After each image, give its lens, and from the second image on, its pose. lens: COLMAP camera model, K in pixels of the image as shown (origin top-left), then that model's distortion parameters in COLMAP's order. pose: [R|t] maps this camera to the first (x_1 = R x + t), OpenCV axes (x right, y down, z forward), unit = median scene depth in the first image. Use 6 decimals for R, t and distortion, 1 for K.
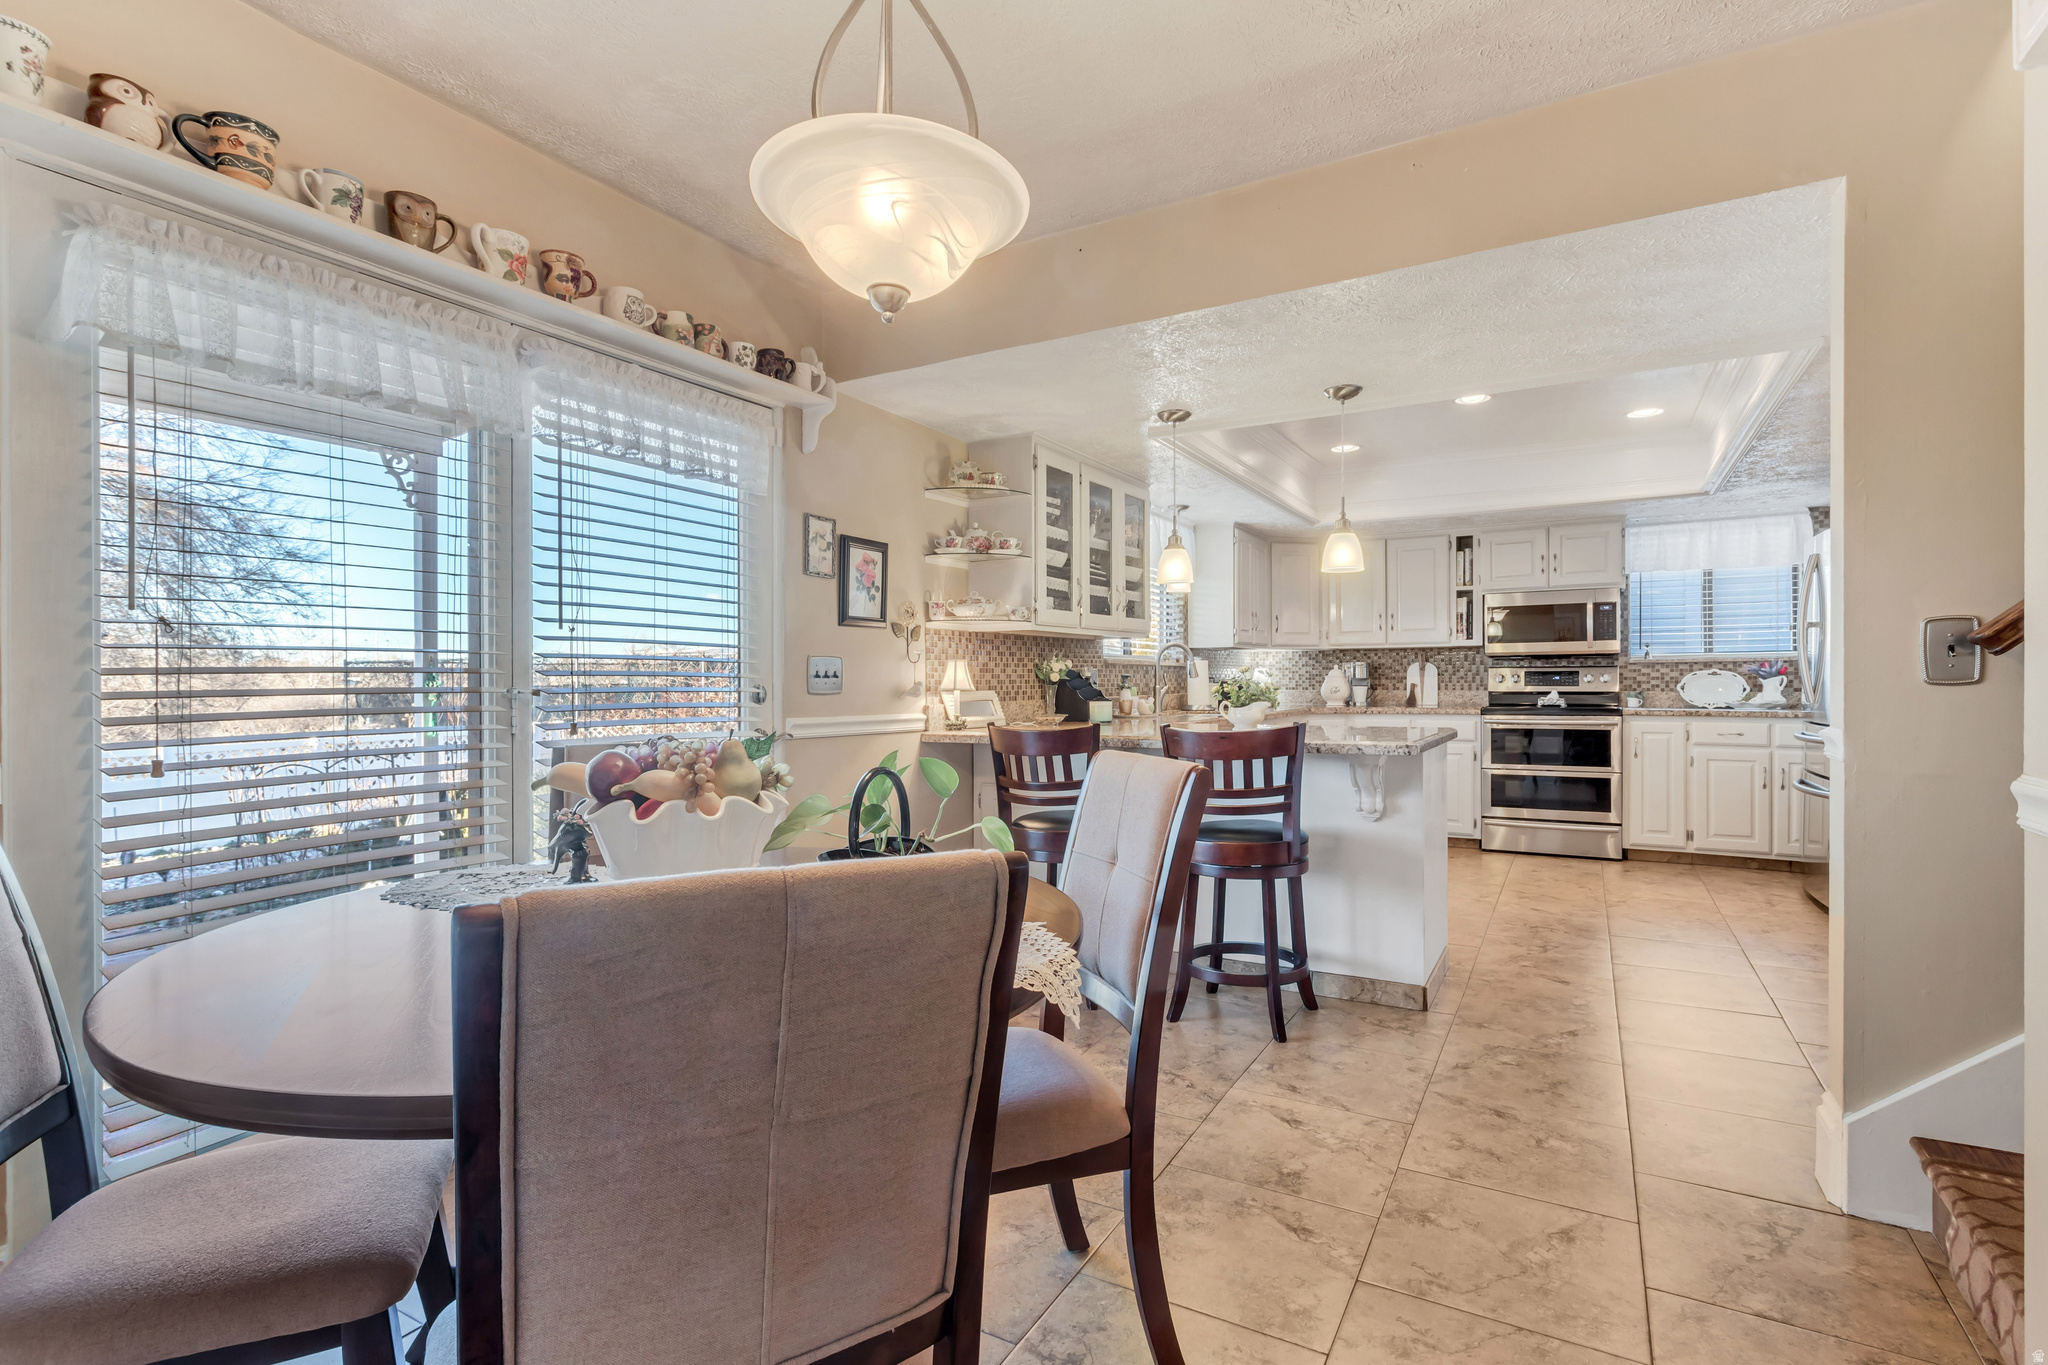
lens RADIAL K [[979.7, 0, 1026.3], [0, 979.7, 697.3], [0, 0, 1]] dist [0.011337, 0.000311]
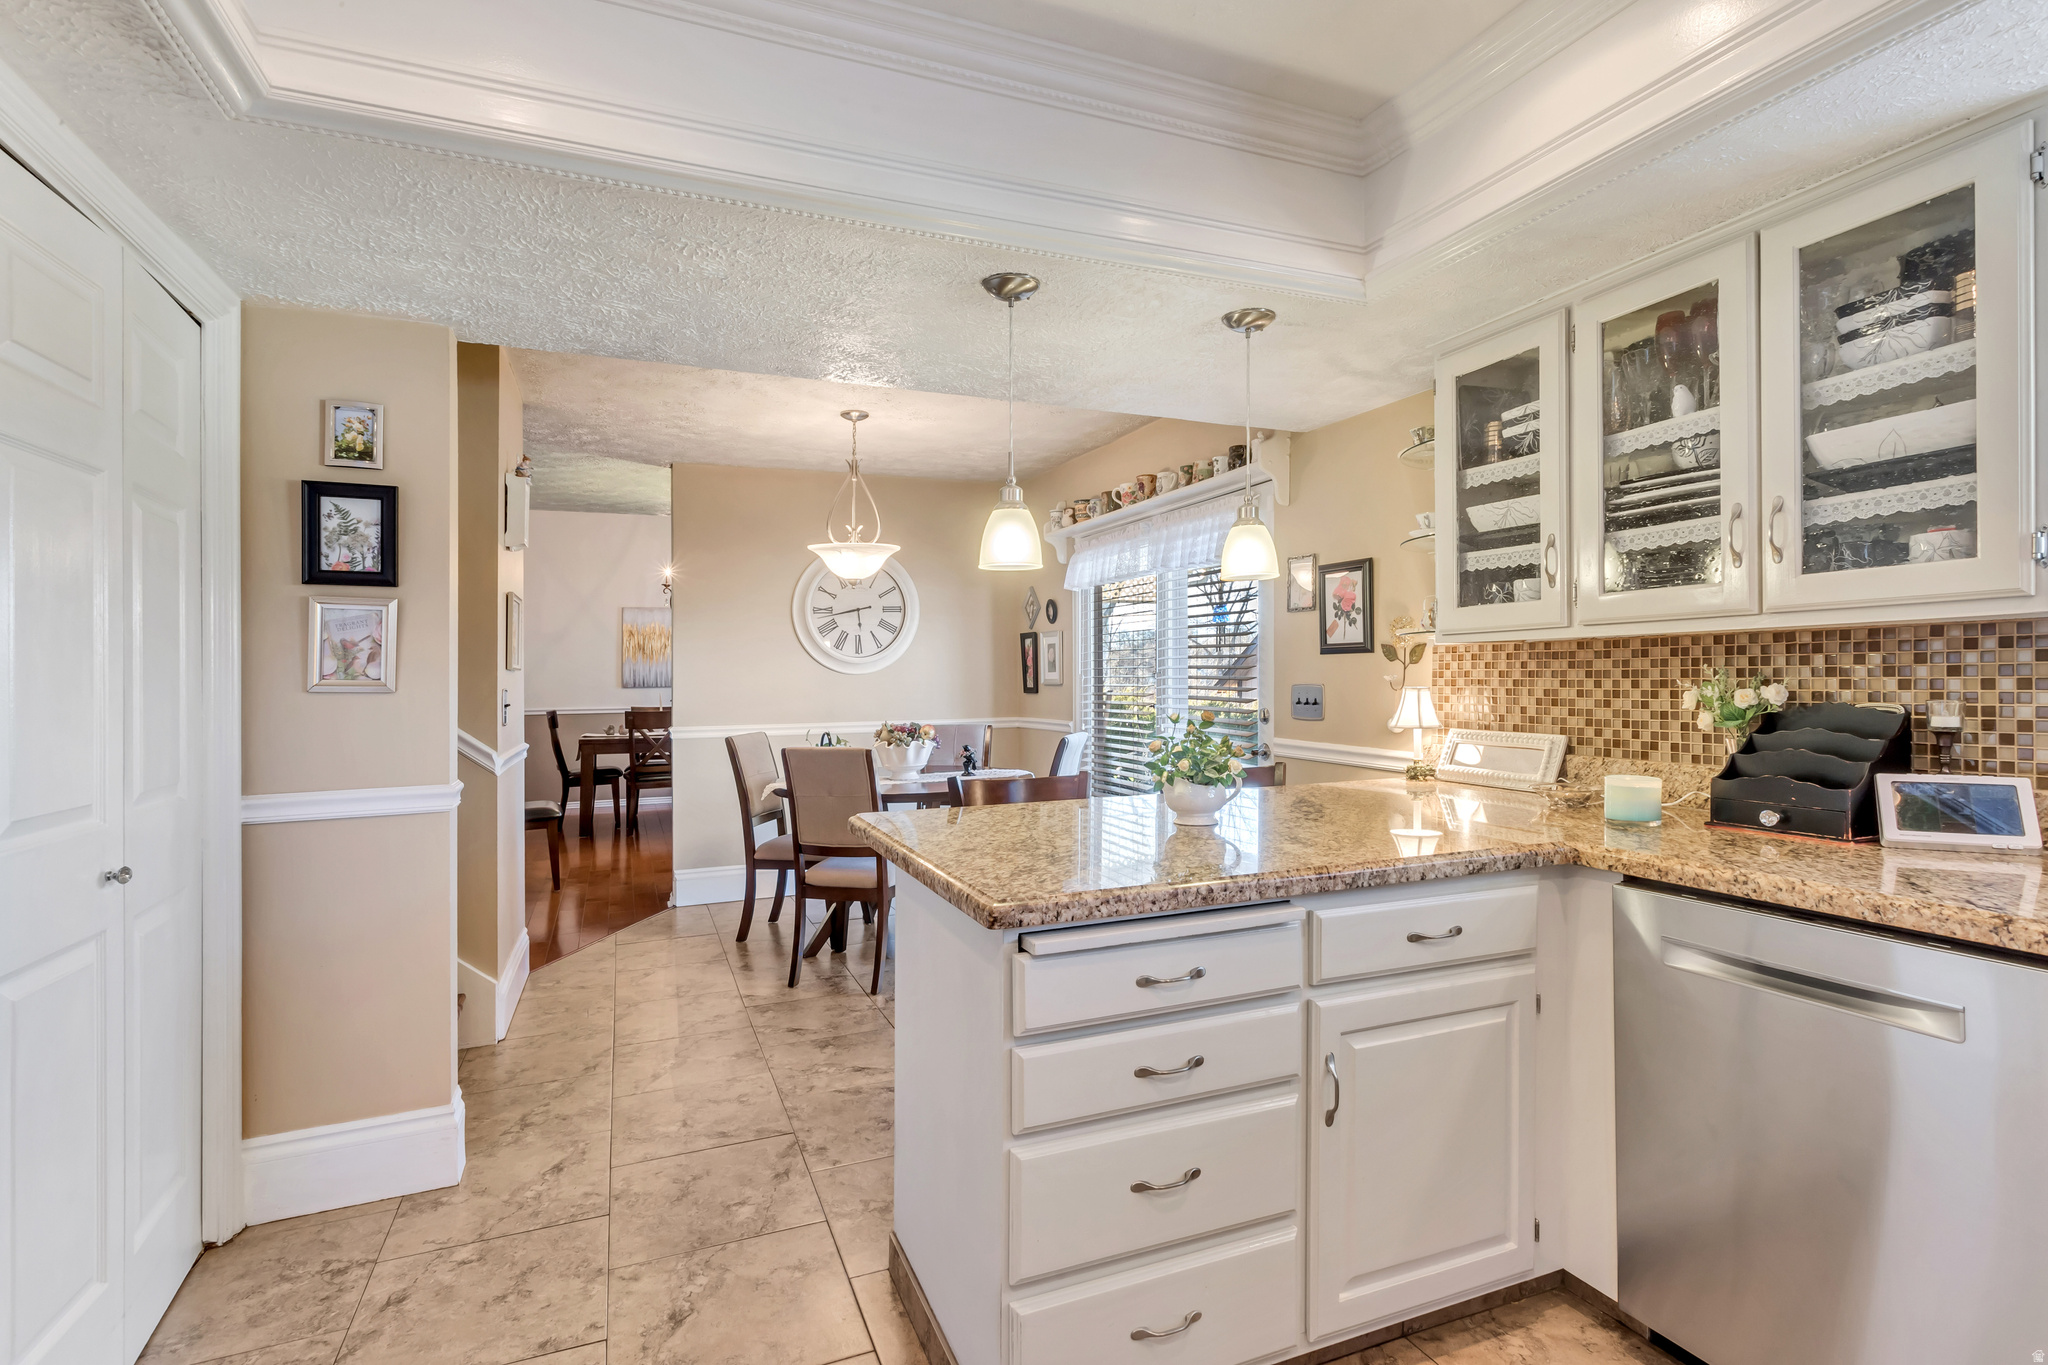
lens RADIAL K [[979.7, 0, 1027.8], [0, 979.7, 664.2], [0, 0, 1]] dist [0.011337, 0.000311]
pose [[-0.611846, 0.006500, -0.790950, 0.825866], [0.003756, 0.999979, 0.005313, -0.071080], [0.790968, 0.000280, -0.611858, 1.411424]]
